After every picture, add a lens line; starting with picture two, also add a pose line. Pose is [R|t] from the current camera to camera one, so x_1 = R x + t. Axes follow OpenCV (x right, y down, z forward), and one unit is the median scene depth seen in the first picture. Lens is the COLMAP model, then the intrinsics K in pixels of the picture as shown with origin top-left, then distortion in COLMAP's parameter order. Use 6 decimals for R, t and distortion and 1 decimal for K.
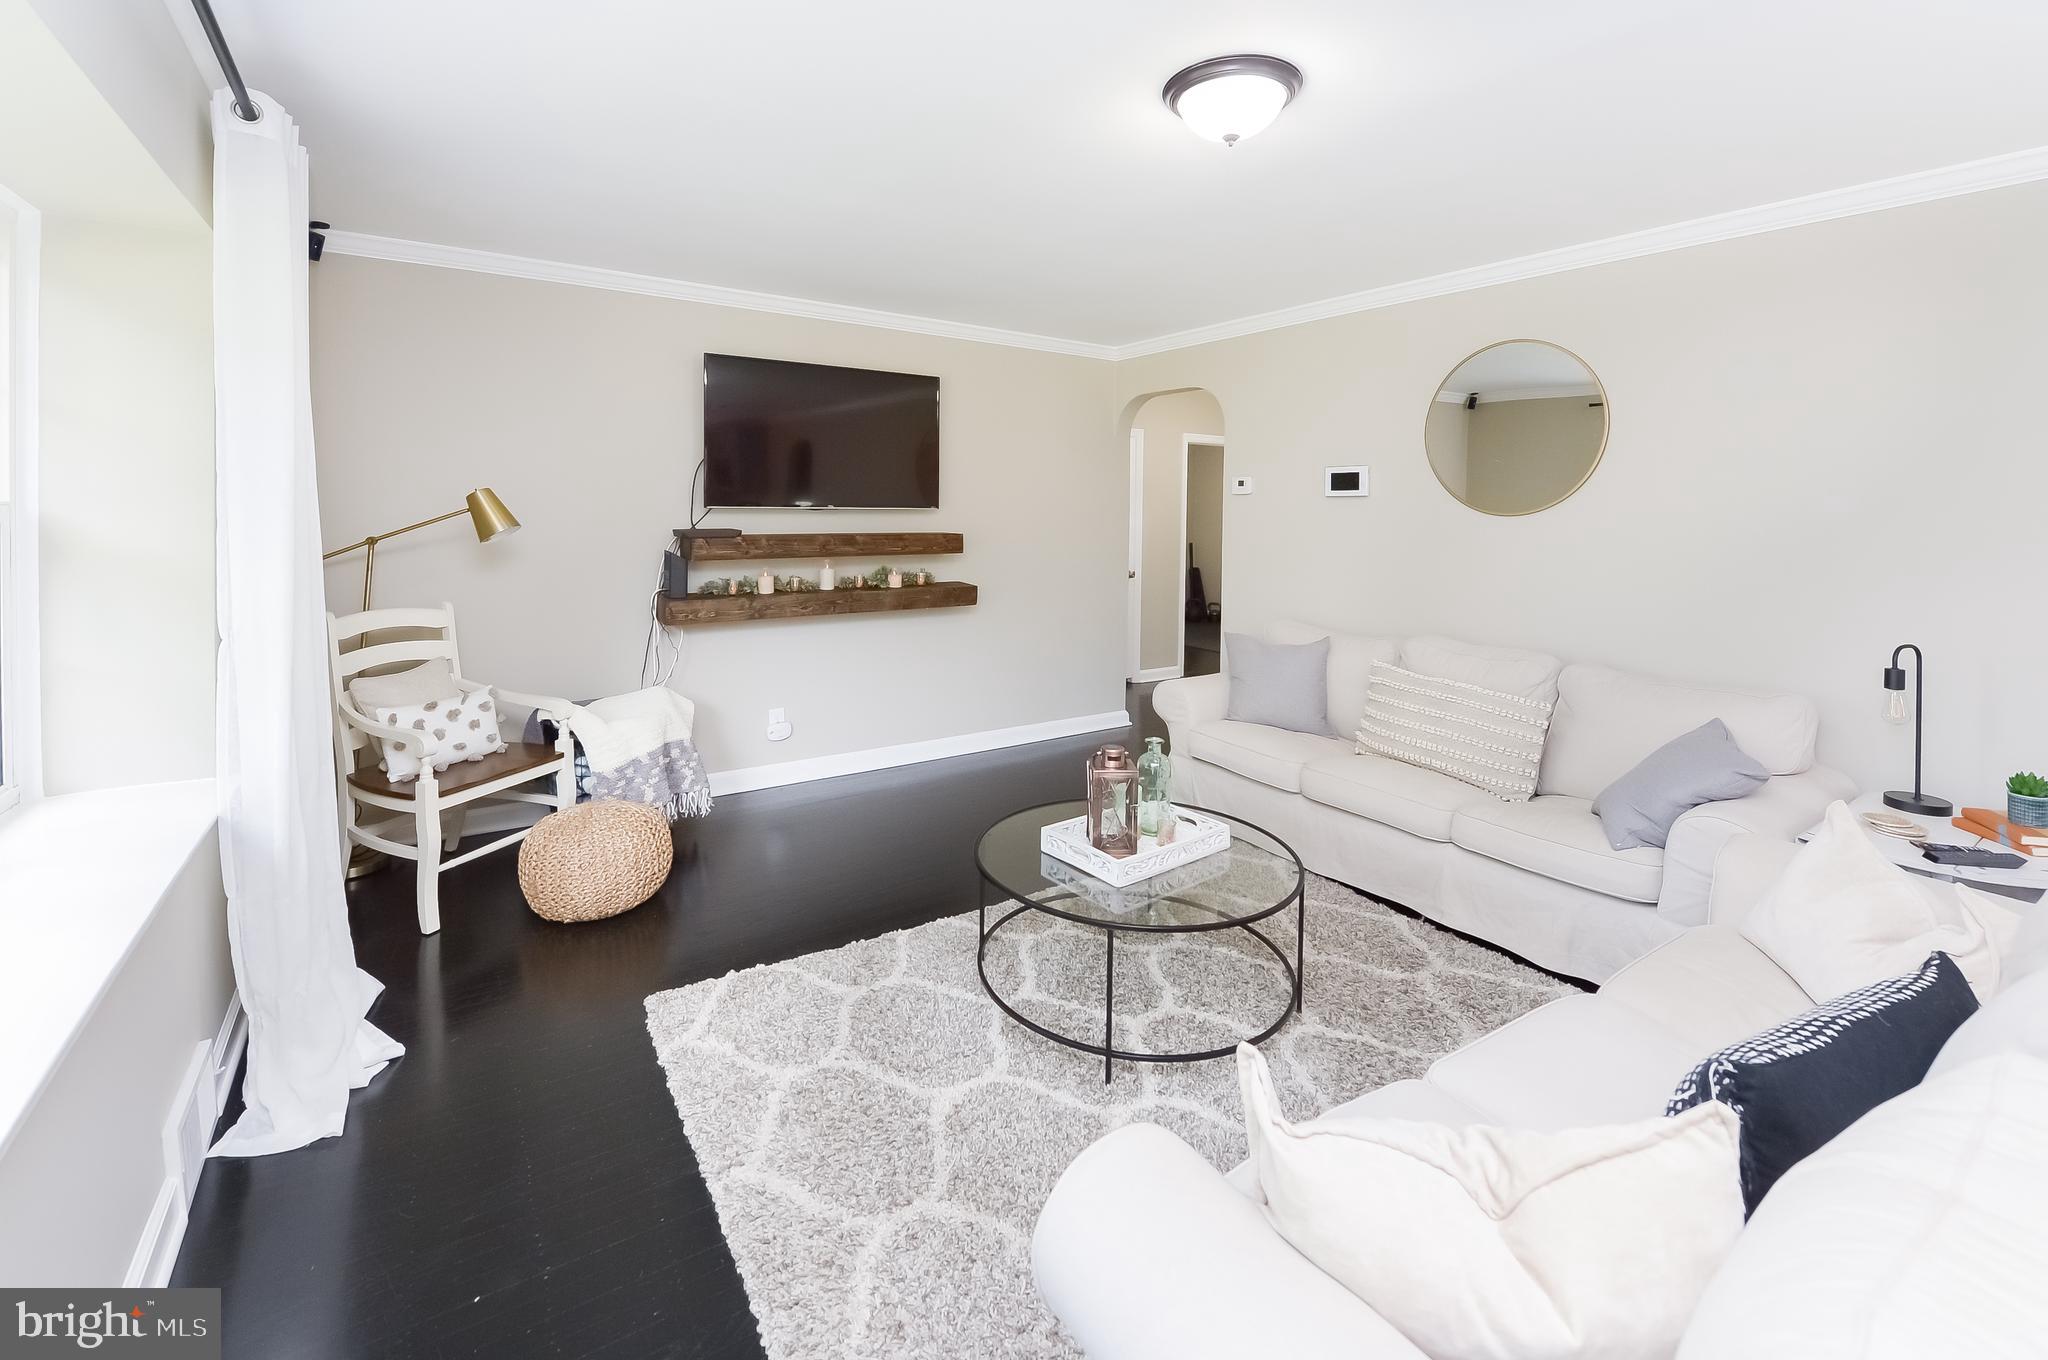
lens RADIAL K [[858.8, 0, 1019.6], [0, 858.8, 652.6], [0, 0, 1]] dist [-0.001436, -0.000142]
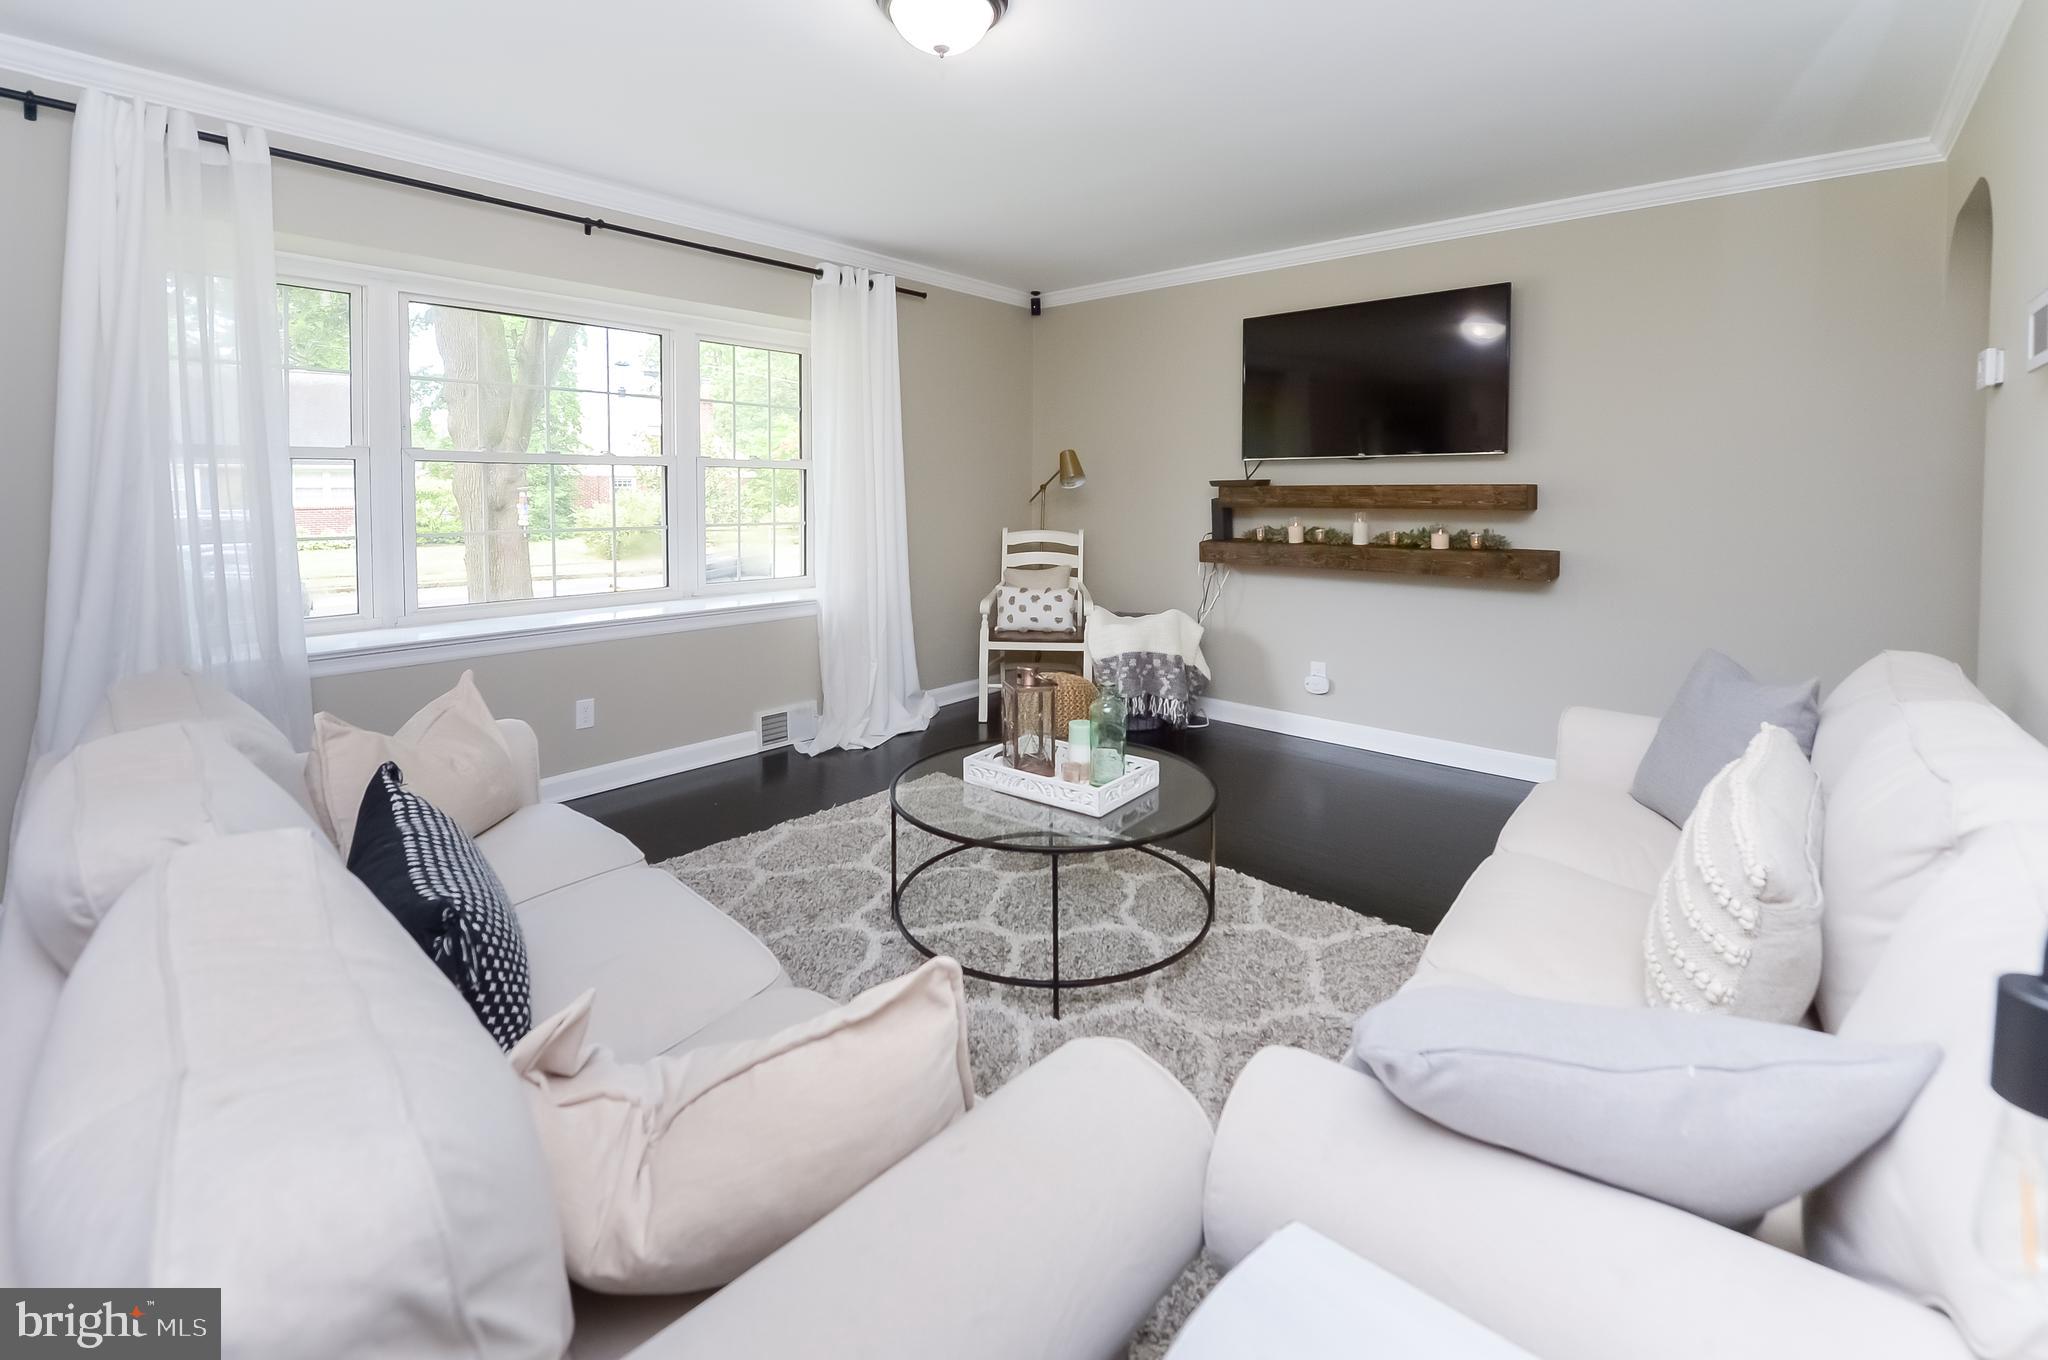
lens RADIAL K [[872.7, 0, 1032.4], [0, 872.7, 667.2], [0, 0, 1]] dist [-0.010506, -0.000302]
pose [[0.262360, 0.183298, -0.947401, 0.663827], [-0.153822, 0.977184, 0.146463, -0.028764], [0.952631, 0.107305, 0.284569, 0.433037]]
